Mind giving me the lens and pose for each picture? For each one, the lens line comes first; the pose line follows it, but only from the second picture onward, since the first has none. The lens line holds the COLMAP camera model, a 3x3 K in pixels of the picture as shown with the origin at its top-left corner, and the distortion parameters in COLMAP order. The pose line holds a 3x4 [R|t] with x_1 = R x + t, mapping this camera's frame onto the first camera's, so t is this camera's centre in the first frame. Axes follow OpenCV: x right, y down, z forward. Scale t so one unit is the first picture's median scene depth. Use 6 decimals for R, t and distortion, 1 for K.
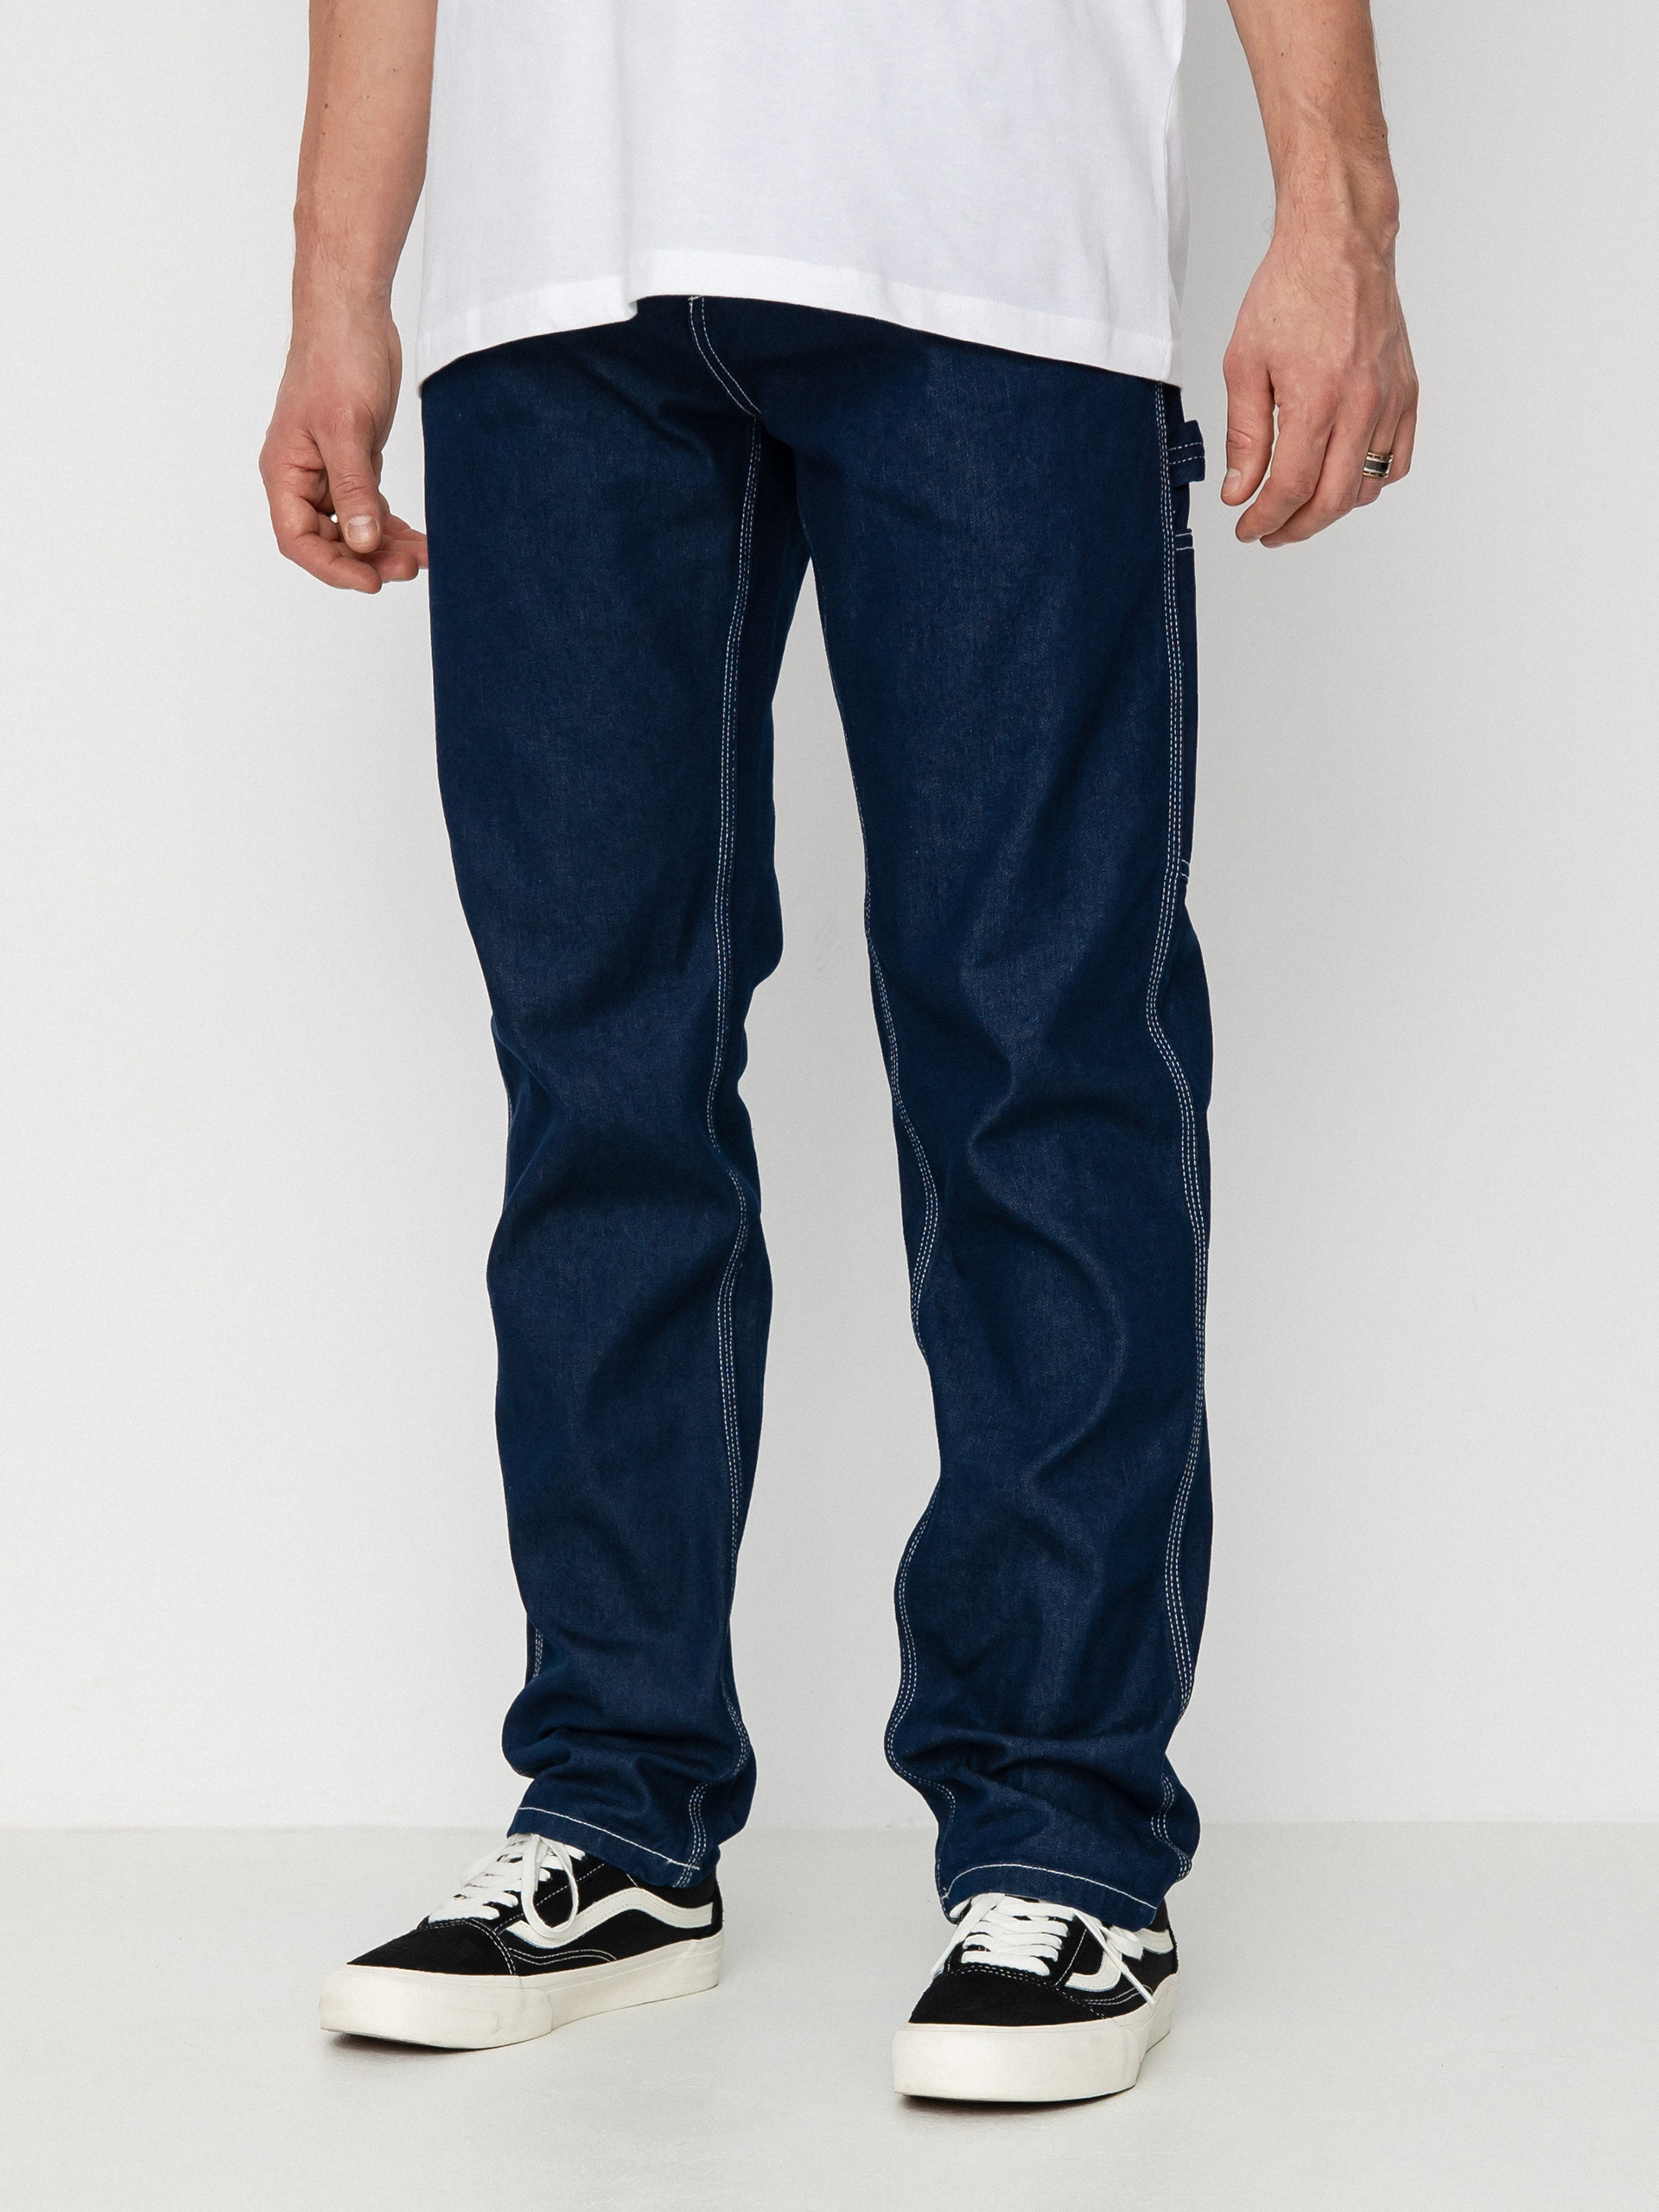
lens RADIAL K [[3262.1, 0, 827.1], [0, 3262.1, 1106.7], [0, 0, 1]] dist [-0.007369, 0.000000]
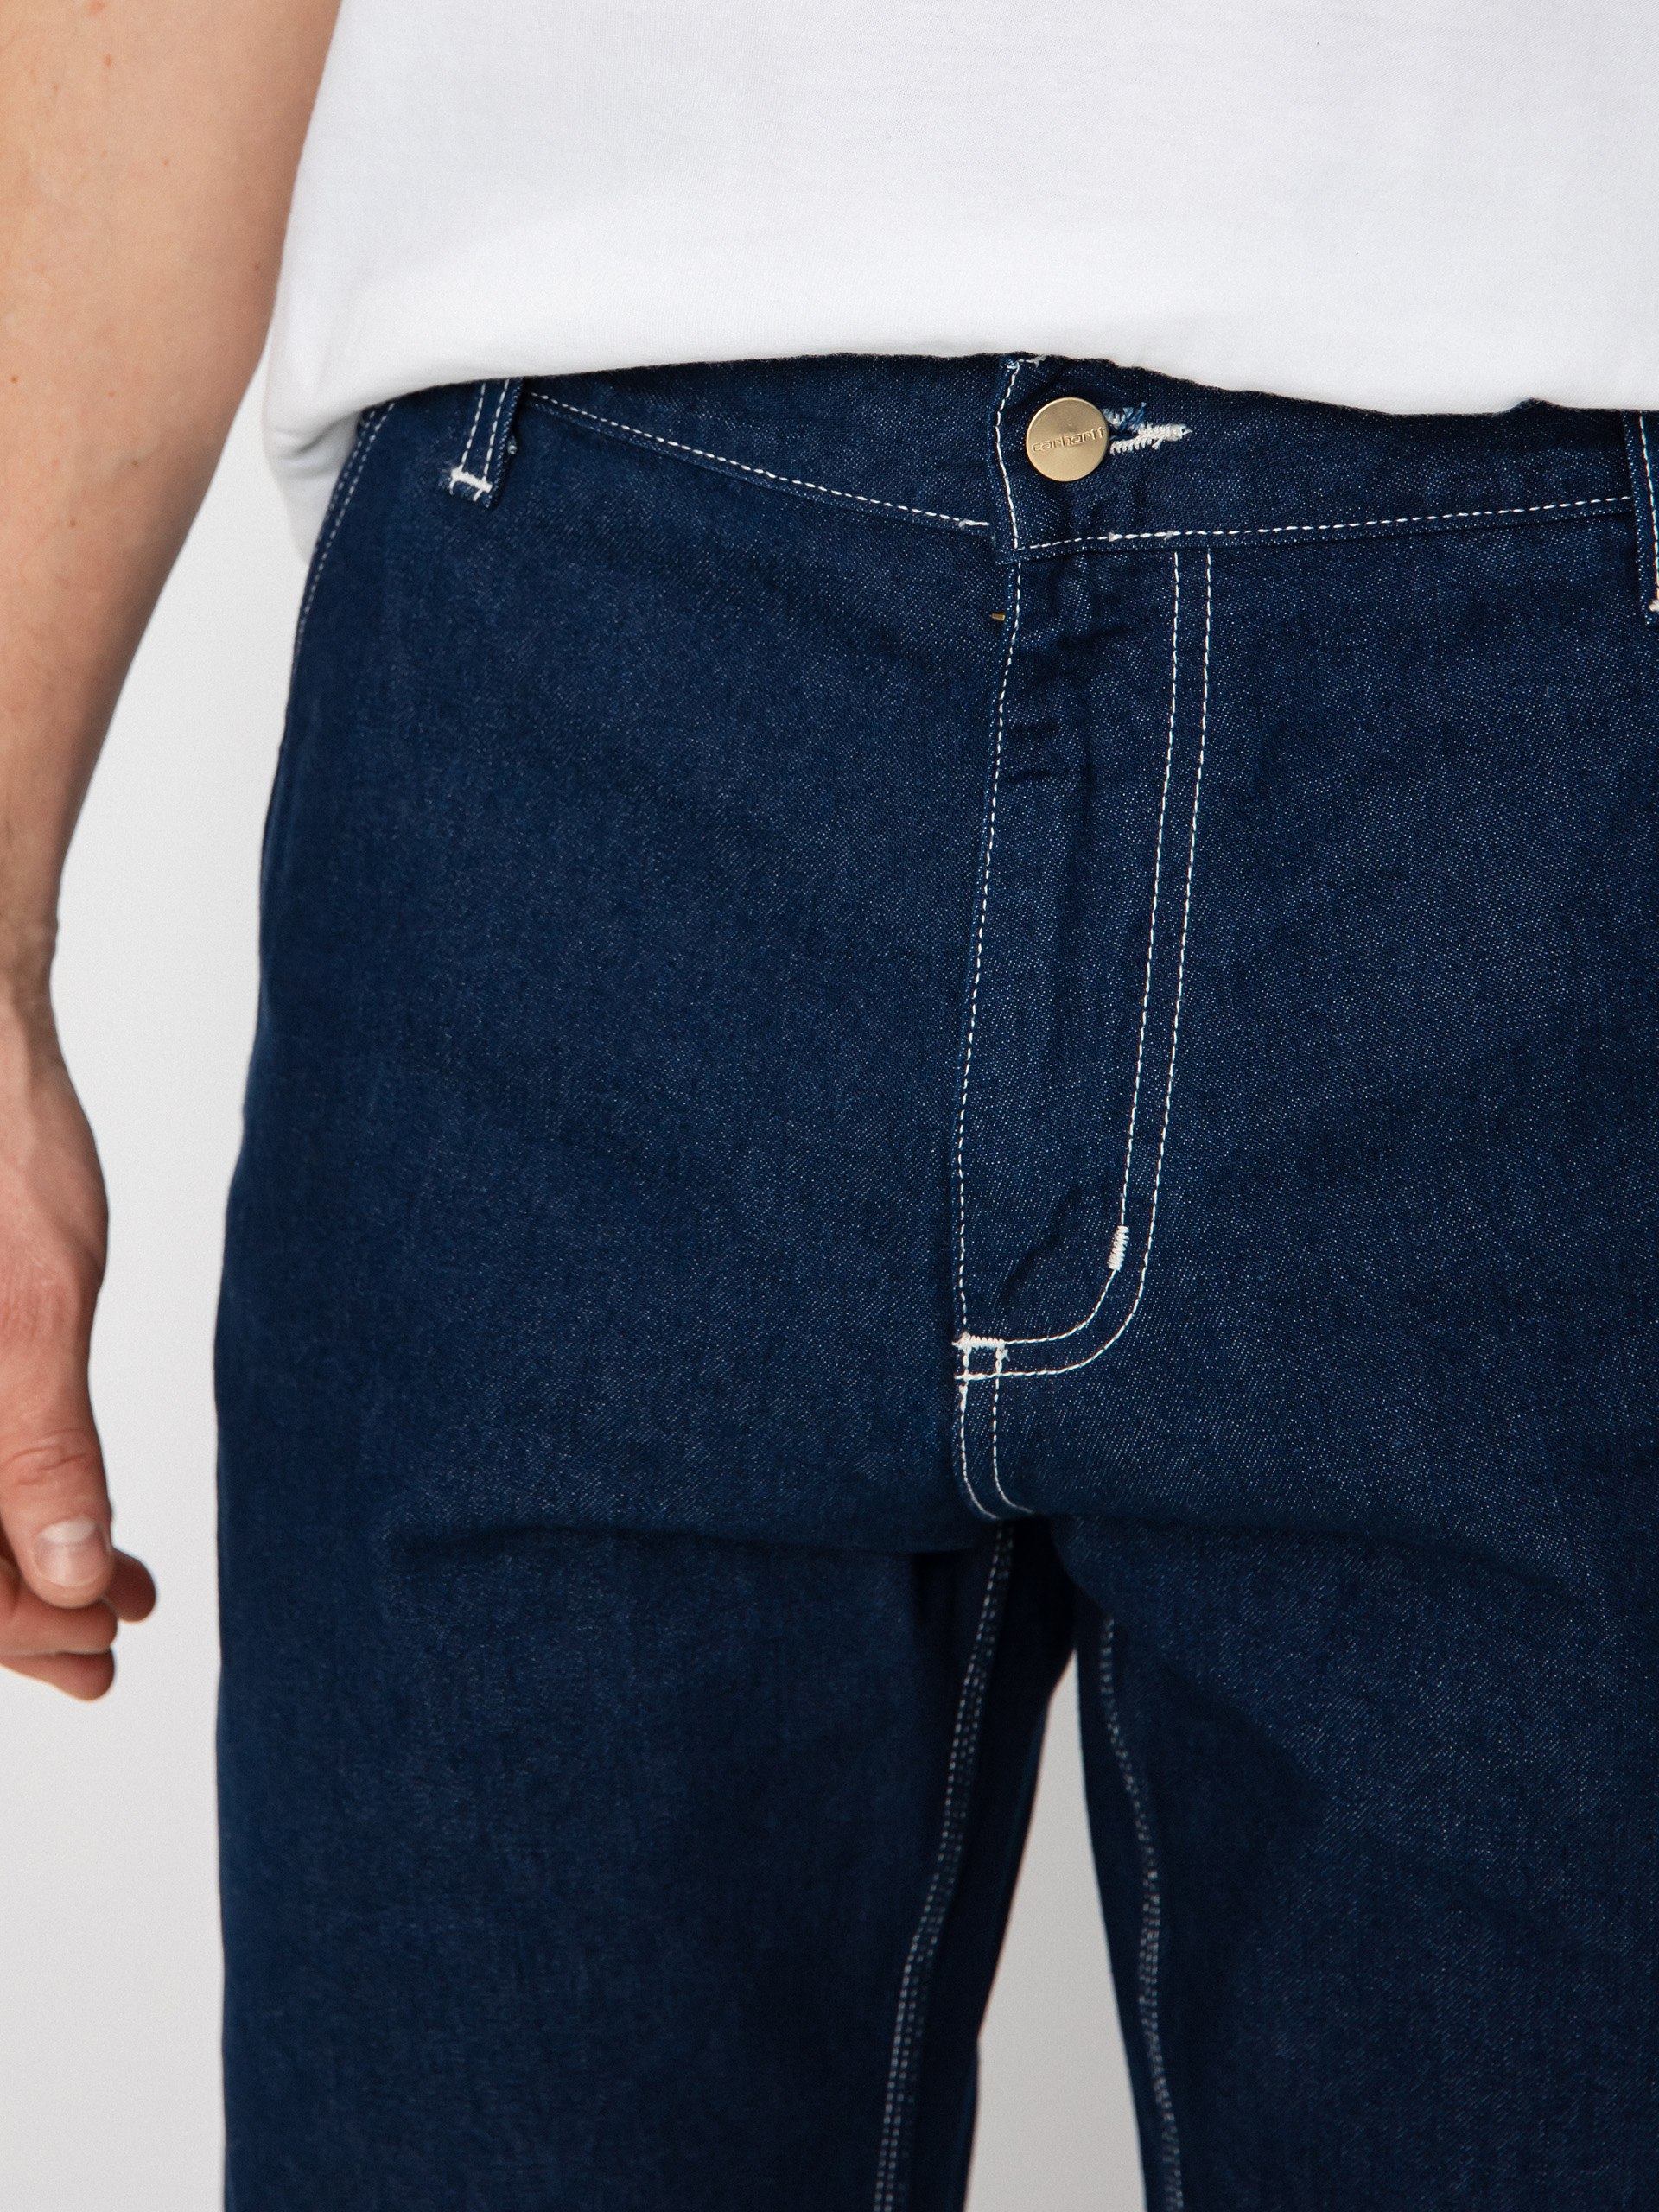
lens RADIAL K [[4340.7, 0, 830.1], [0, 4340.7, 1106.1], [0, 0, 1]] dist [0.022521, 0.000000]
pose [[0.999443, 0.010561, 0.031667, -0.061866], [-0.006232, 0.990988, -0.133808, -0.184684], [-0.032795, 0.133537, 0.990501, 0.435379]]
